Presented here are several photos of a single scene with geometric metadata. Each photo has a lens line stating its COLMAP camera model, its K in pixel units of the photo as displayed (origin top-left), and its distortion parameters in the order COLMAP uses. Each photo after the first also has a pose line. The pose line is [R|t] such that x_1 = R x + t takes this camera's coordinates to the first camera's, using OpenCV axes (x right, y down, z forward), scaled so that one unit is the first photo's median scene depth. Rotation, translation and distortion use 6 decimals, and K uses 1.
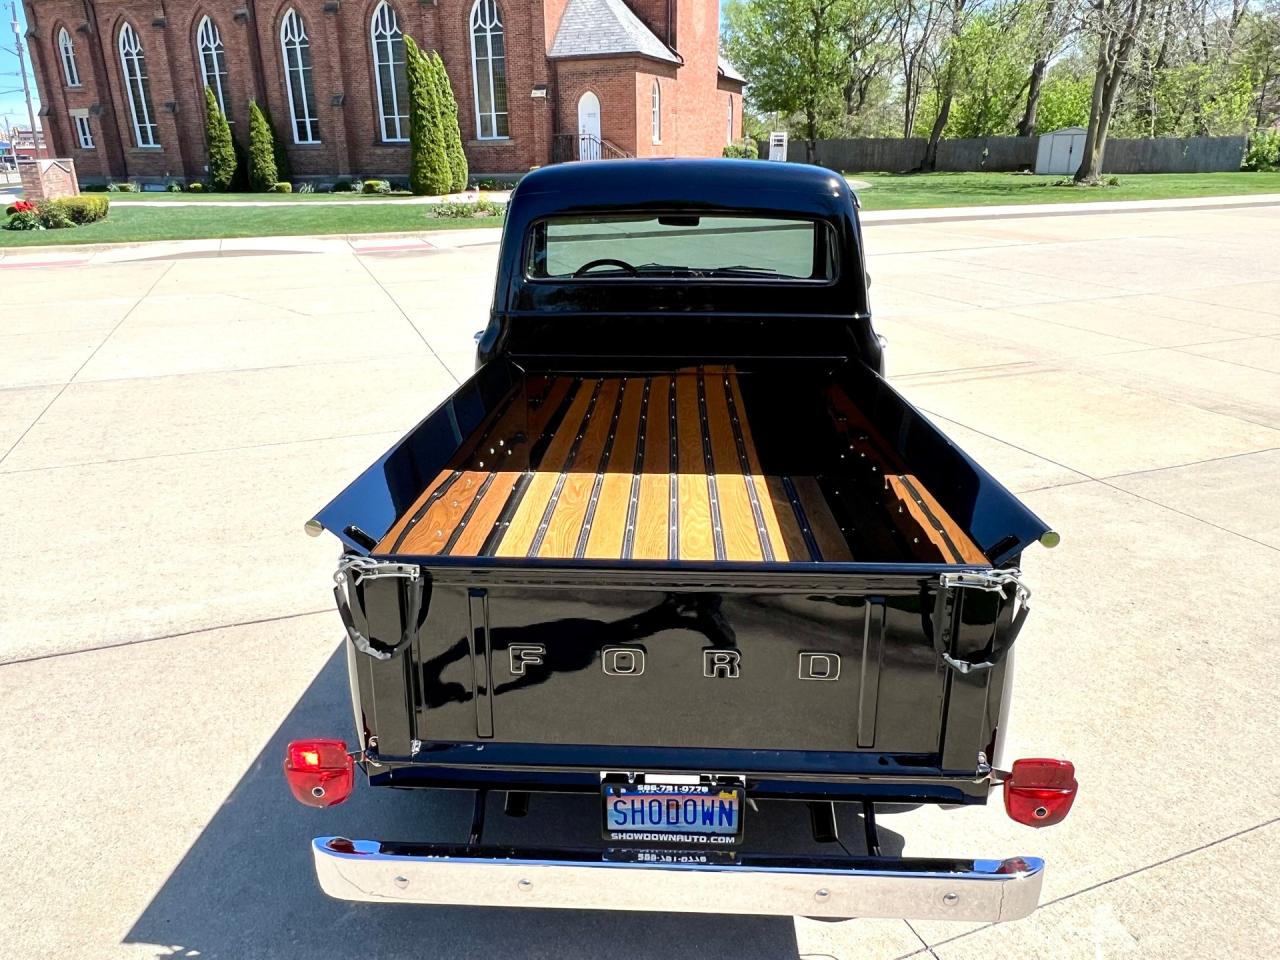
lens RADIAL K [[890.6, 0, 631.6], [0, 890.6, 476.4], [0, 0, 1]] dist [-0.004268, 0.001083]
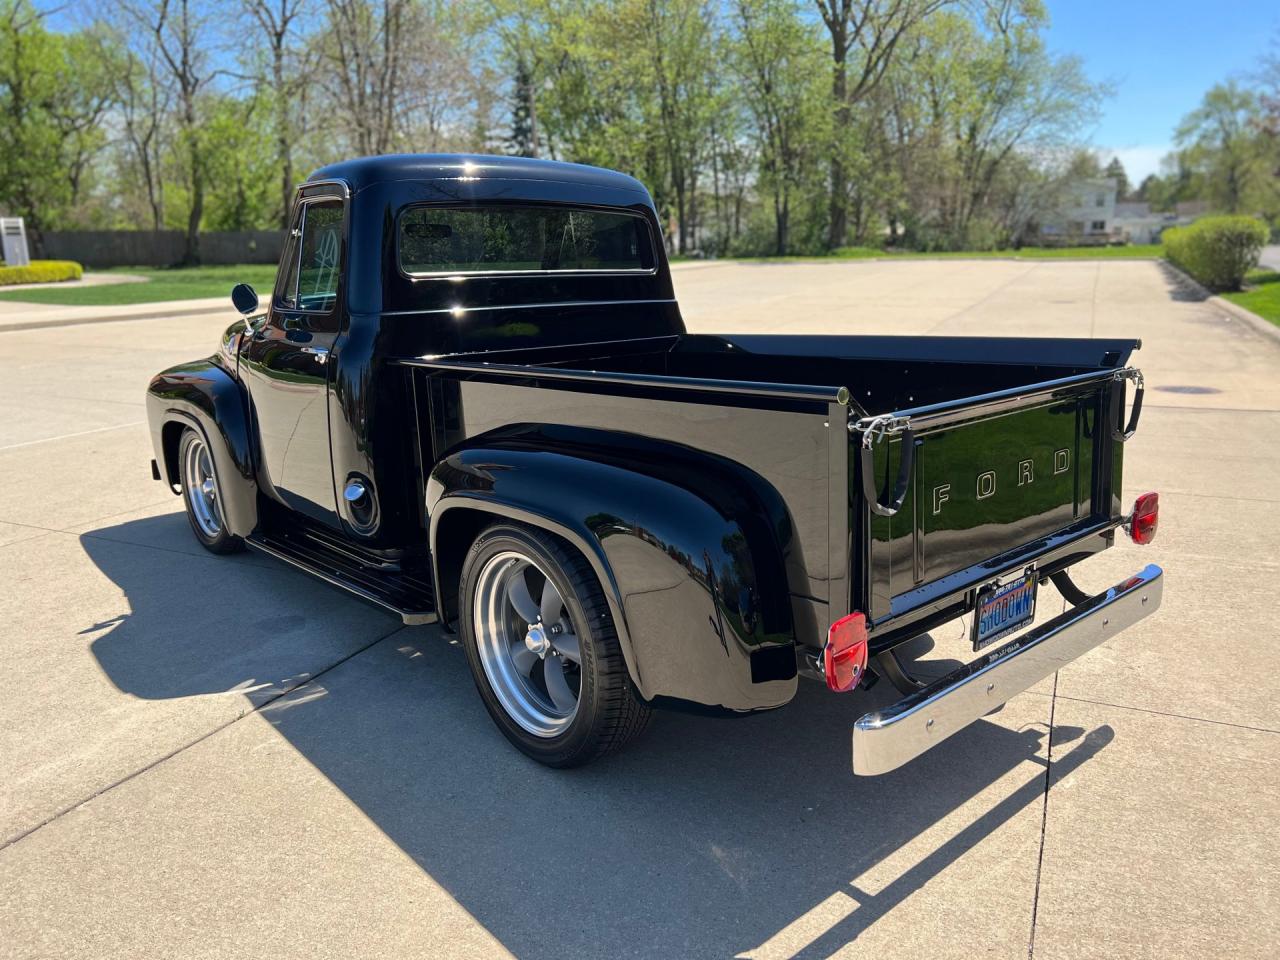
lens RADIAL K [[963.2, 0, 641.5], [0, 963.2, 472.8], [0, 0, 1]] dist [0.052992, -0.062087]
pose [[0.717477, -0.159996, 0.677959, -0.075599], [0.245100, 0.969012, -0.030703, 0.007071], [-0.652038, 0.188196, 0.734458, 0.019563]]
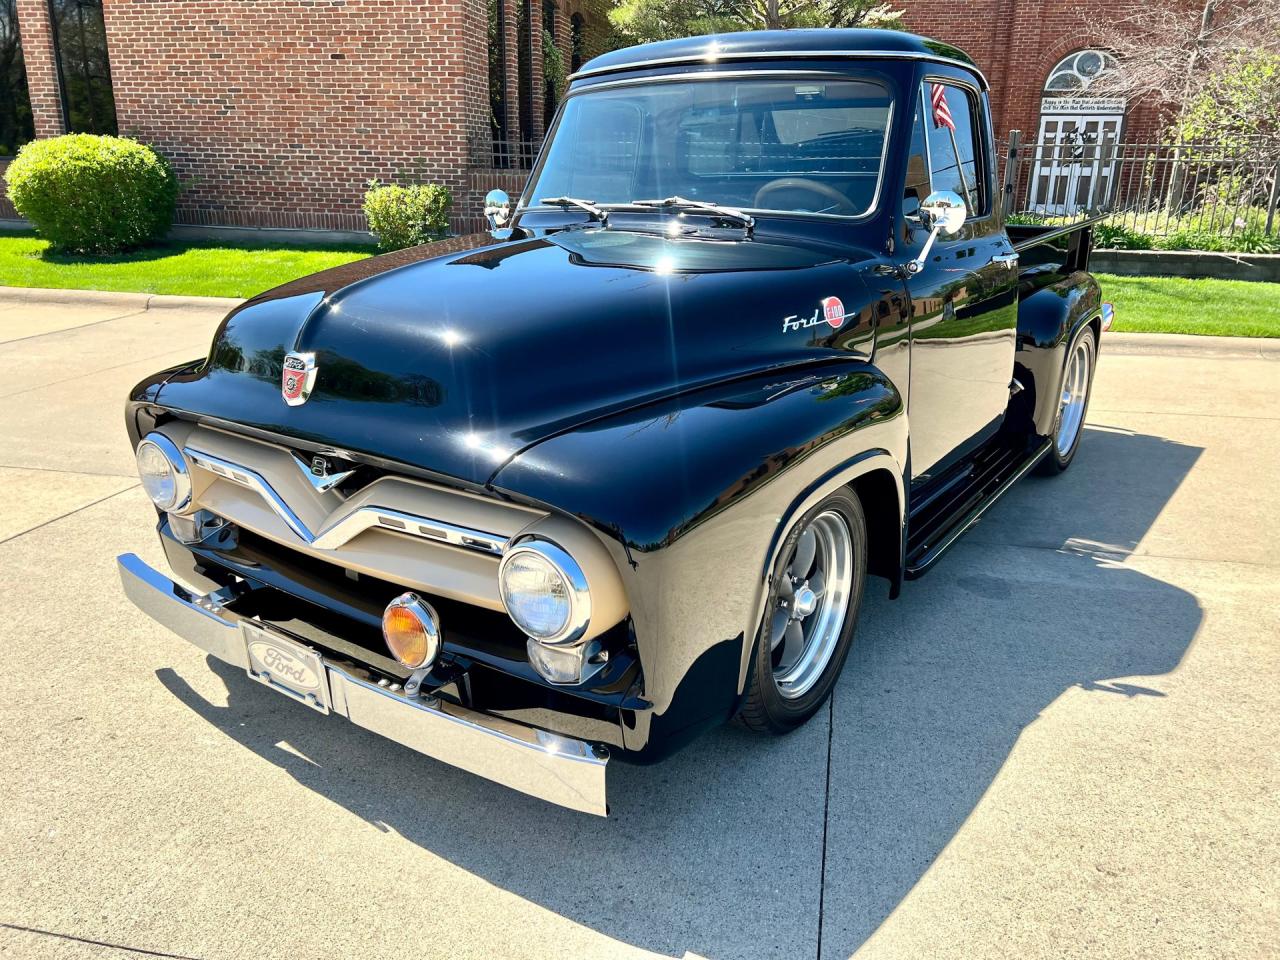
lens RADIAL K [[963.2, 0, 643.0], [0, 963.2, 481.3], [0, 0, 1]] dist [0.052992, -0.062087]
pose [[-0.840925, -0.166106, 0.515028, -0.047997], [0.181967, 0.809511, 0.558193, -0.069043], [-0.509639, 0.563117, -0.650513, 0.236370]]
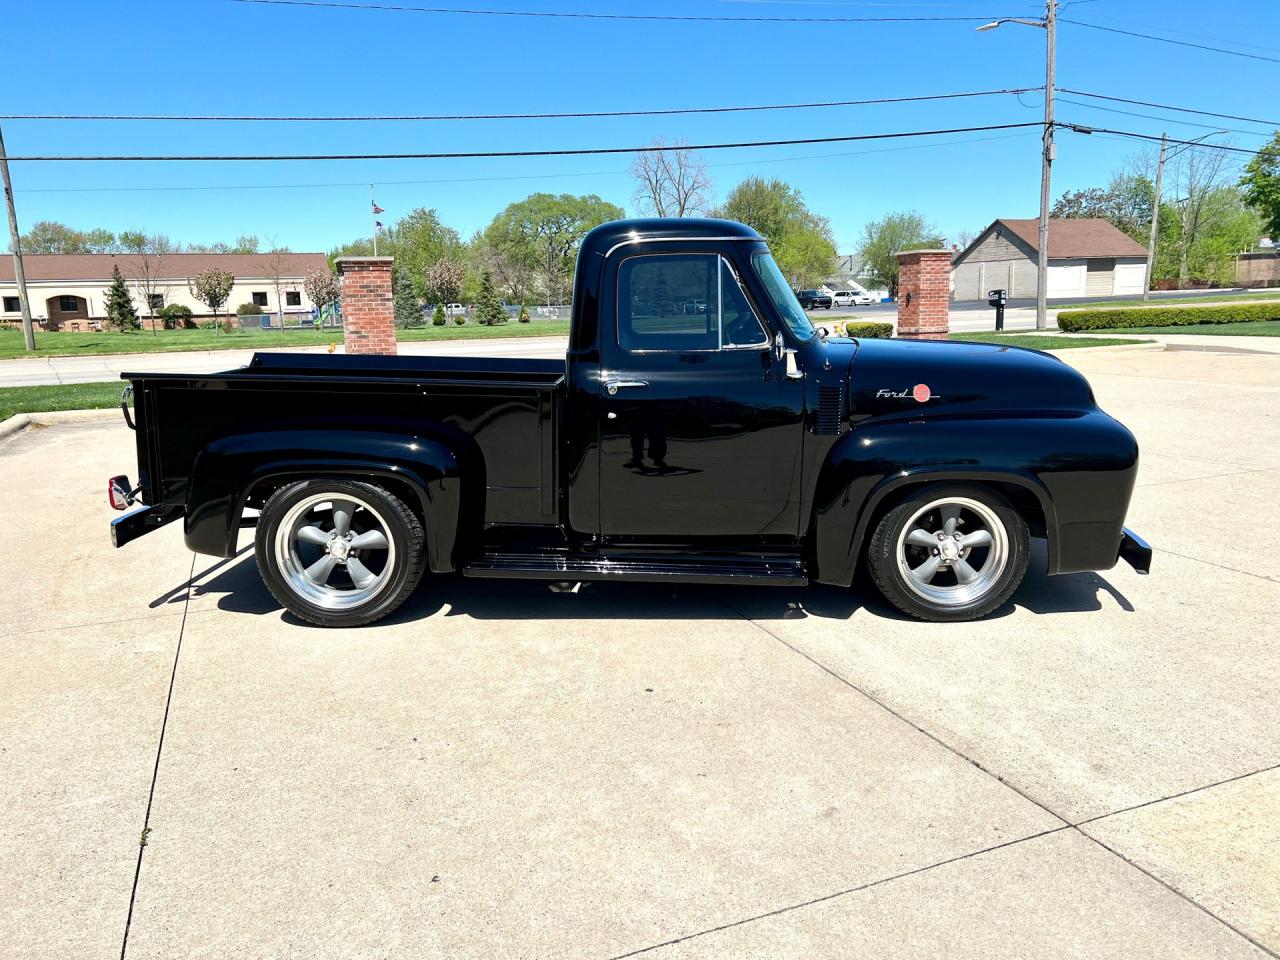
lens RADIAL K [[963.2, 0, 644.5], [0, 963.2, 480.7], [0, 0, 1]] dist [0.052992, -0.062087]
pose [[0.018998, 0.197562, -0.980106, 0.173021], [-0.317790, 0.930641, 0.181431, -0.032638], [0.947971, 0.308021, 0.080464, 0.122637]]
